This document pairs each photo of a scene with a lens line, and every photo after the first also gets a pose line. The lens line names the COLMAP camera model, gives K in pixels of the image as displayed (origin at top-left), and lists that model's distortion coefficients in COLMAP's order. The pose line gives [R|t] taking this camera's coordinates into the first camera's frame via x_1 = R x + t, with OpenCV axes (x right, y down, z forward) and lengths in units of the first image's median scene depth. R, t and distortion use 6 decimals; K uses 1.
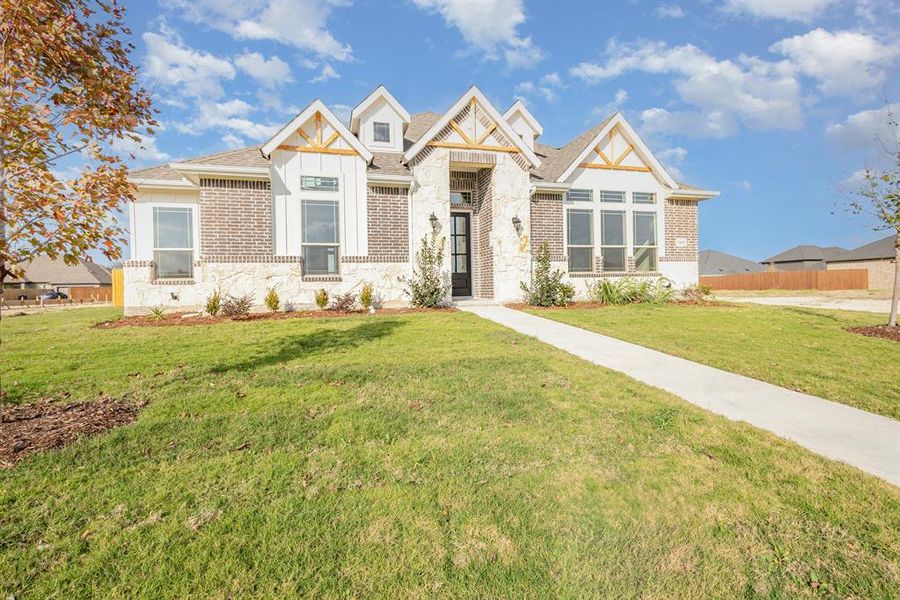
lens RADIAL K [[413.6, 0, 446.9], [0, 413.6, 287.2], [0, 0, 1]] dist [0.007769, -0.002439]
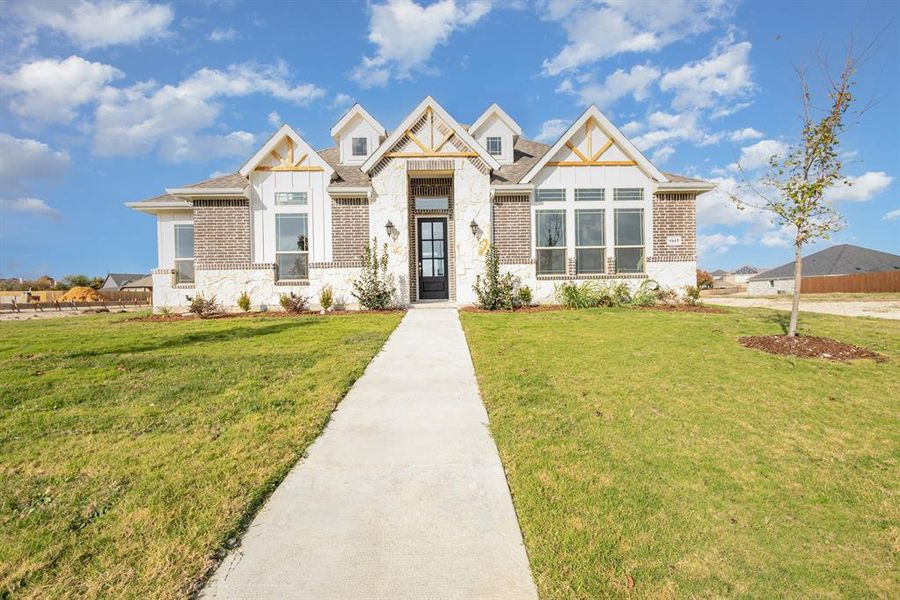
lens RADIAL K [[413.6, 0, 450.2], [0, 413.6, 295.3], [0, 0, 1]] dist [0.007769, -0.002439]
pose [[0.973625, 0.002161, -0.228144, 0.342315], [0.001199, 0.999893, 0.014587, -0.002575], [0.228151, -0.014475, 0.973518, -0.000937]]
